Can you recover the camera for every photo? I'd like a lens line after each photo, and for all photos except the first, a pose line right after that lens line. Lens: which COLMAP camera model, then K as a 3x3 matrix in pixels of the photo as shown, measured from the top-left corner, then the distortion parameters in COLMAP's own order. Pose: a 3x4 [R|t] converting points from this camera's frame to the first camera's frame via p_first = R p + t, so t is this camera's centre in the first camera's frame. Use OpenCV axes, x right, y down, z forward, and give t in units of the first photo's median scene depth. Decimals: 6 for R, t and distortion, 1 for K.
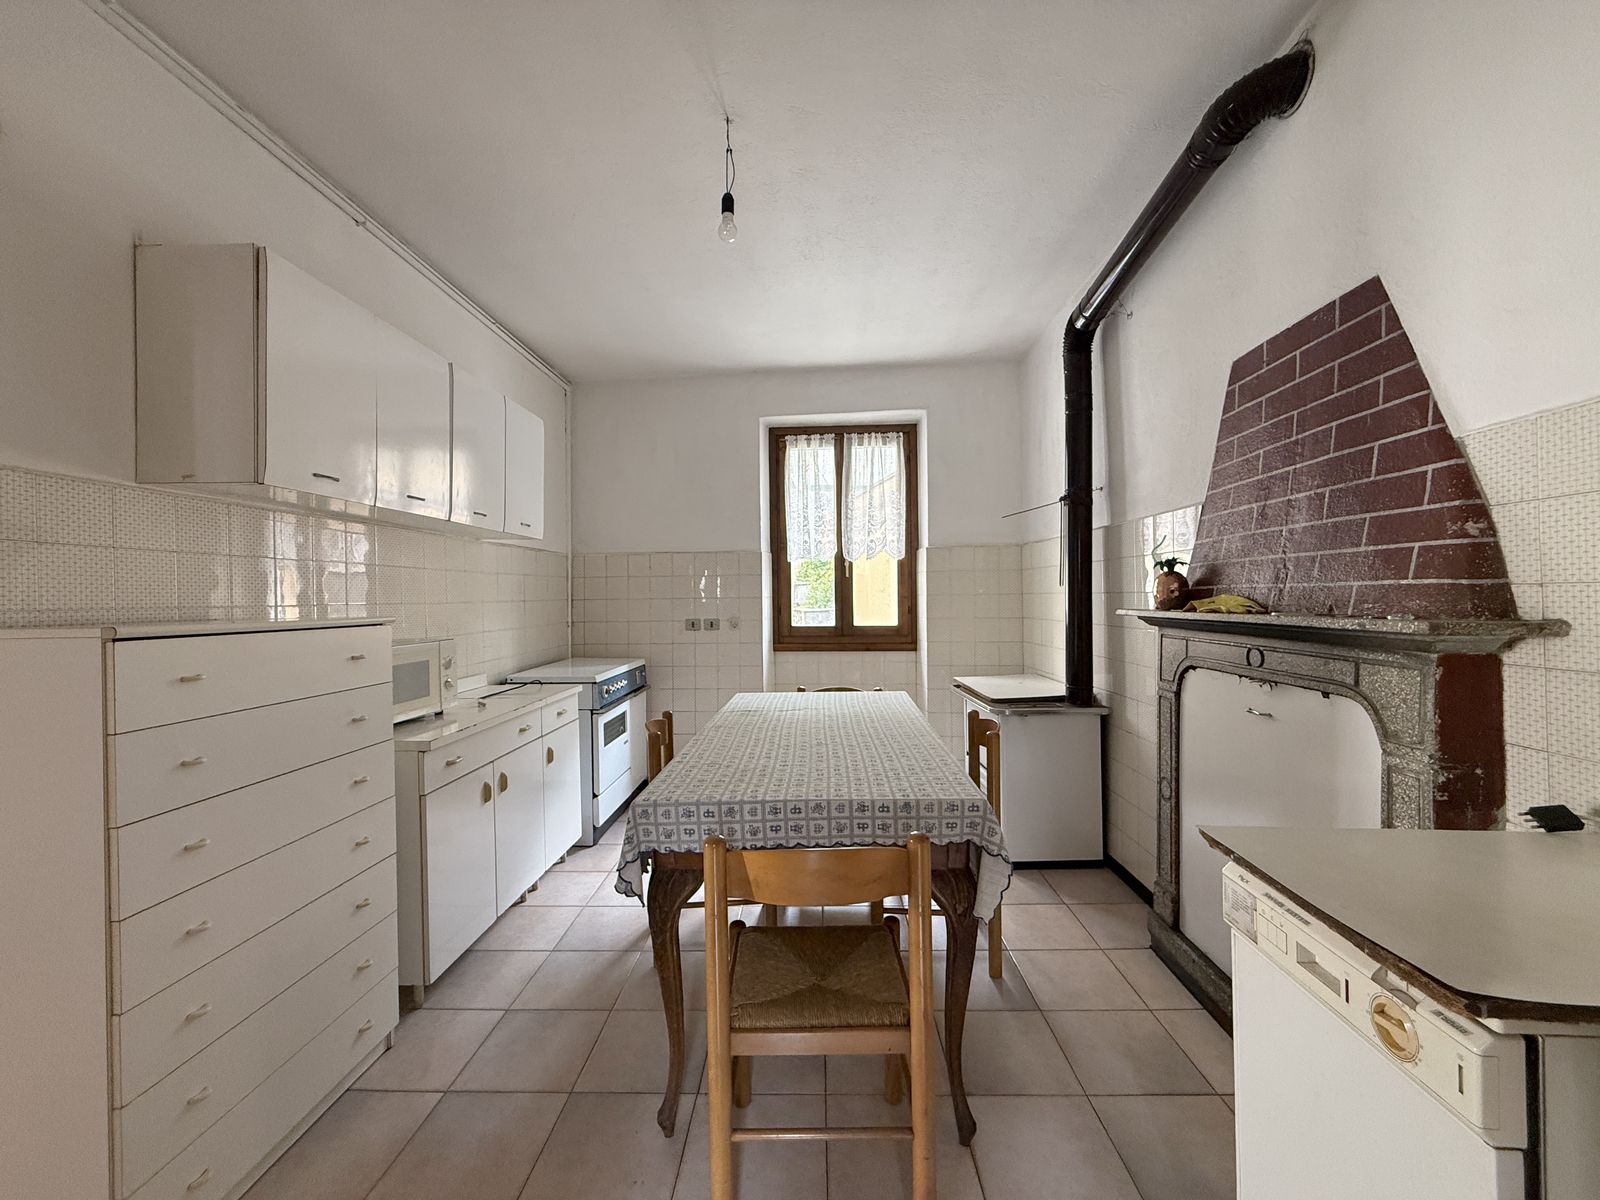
lens RADIAL K [[638.6, 0, 793.6], [0, 638.6, 602.0], [0, 0, 1]] dist [-0.000619, -0.000076]
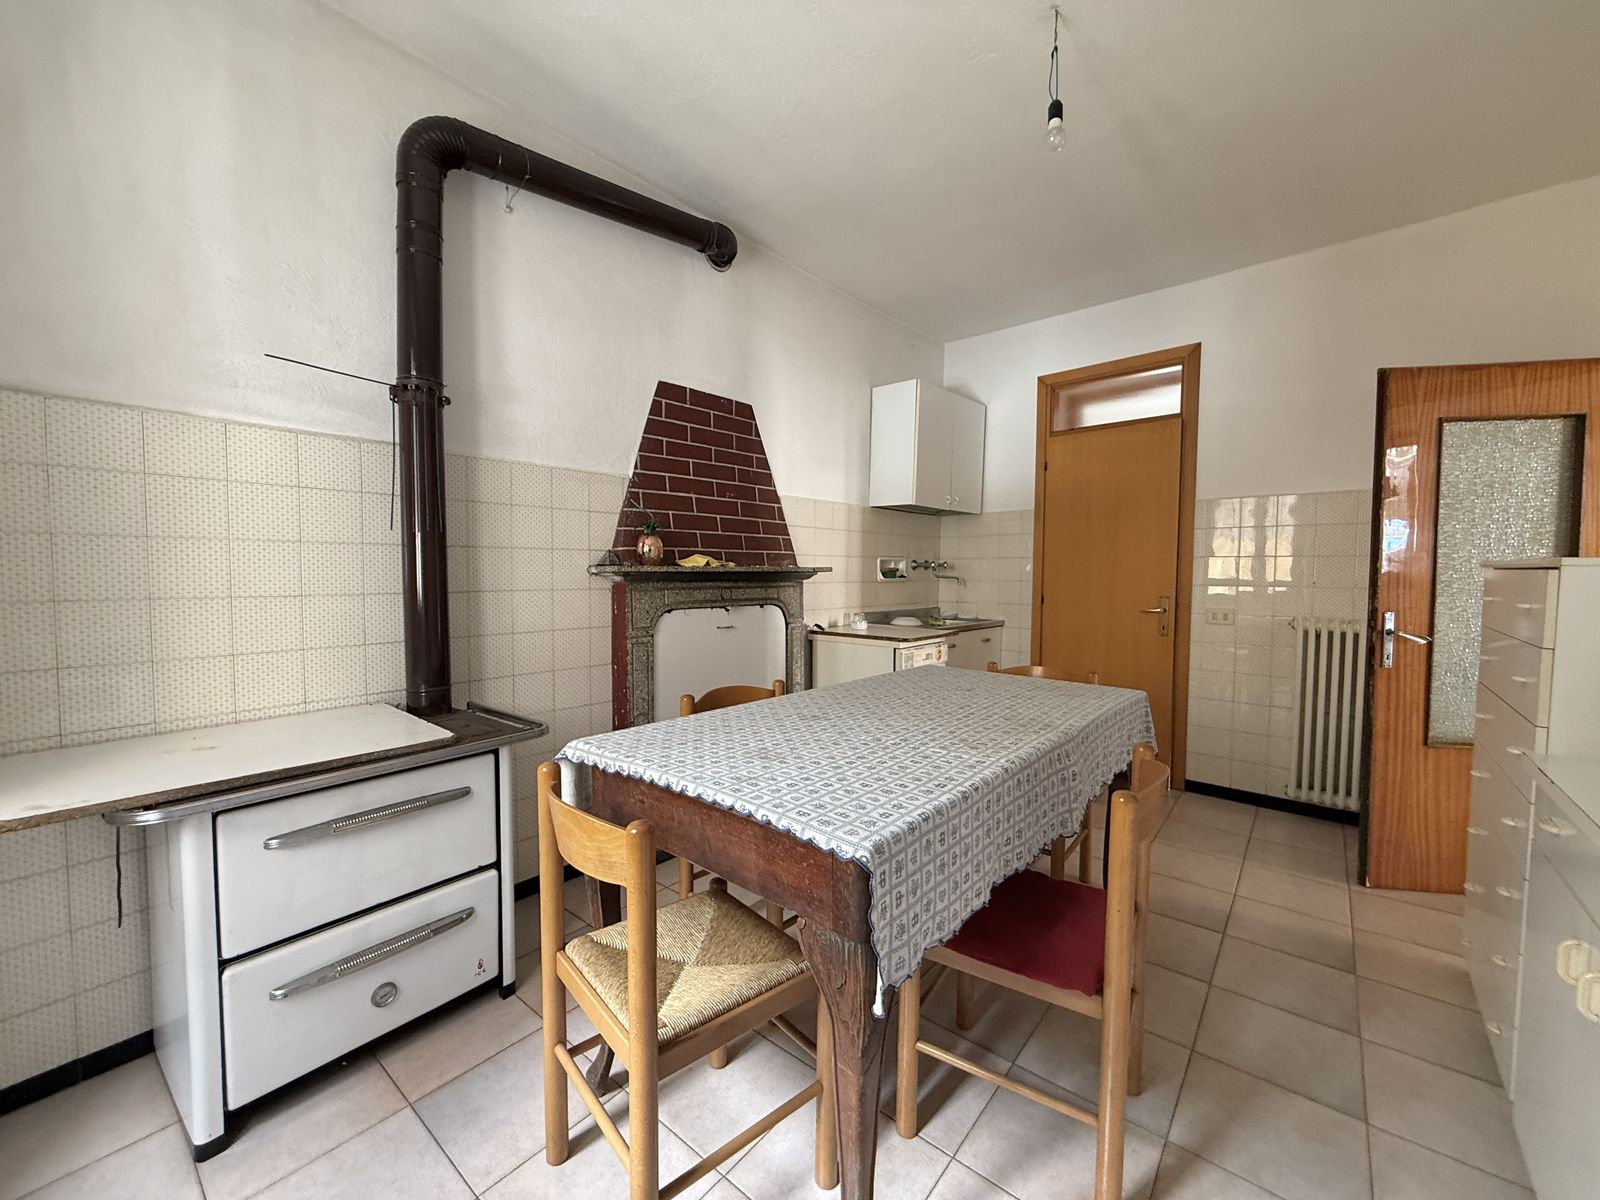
lens RADIAL K [[638.6, 0, 791.4], [0, 638.6, 604.9], [0, 0, 1]] dist [-0.000619, -0.000076]
pose [[-0.788995, -0.023968, 0.613932, -0.341831], [0.011244, 0.998508, 0.053432, 0.024108], [-0.614297, 0.049060, -0.787549, 1.791914]]
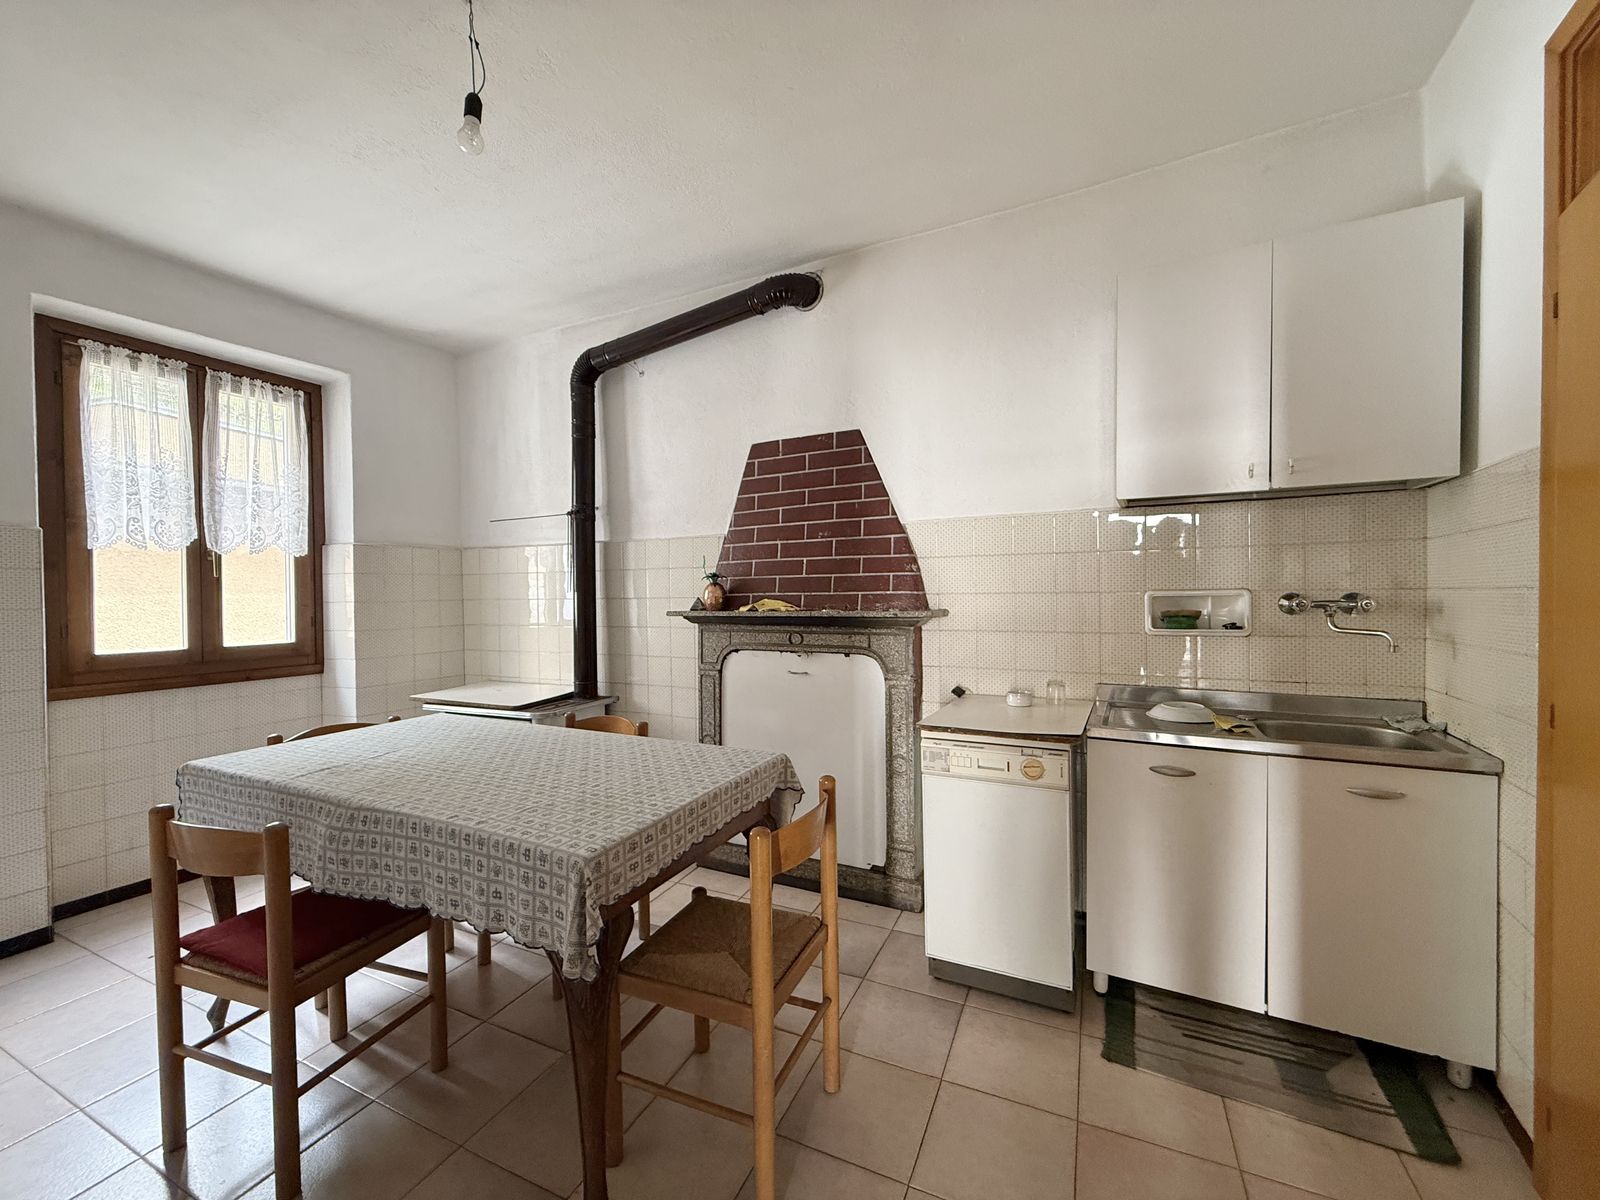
lens RADIAL K [[638.6, 0, 804.4], [0, 638.6, 599.7], [0, 0, 1]] dist [-0.000619, -0.000076]
pose [[0.390528, -0.004002, 0.920582, -0.606032], [0.015812, 0.999872, -0.002361, -0.005293], [-0.920455, 0.015478, 0.390542, 0.289311]]
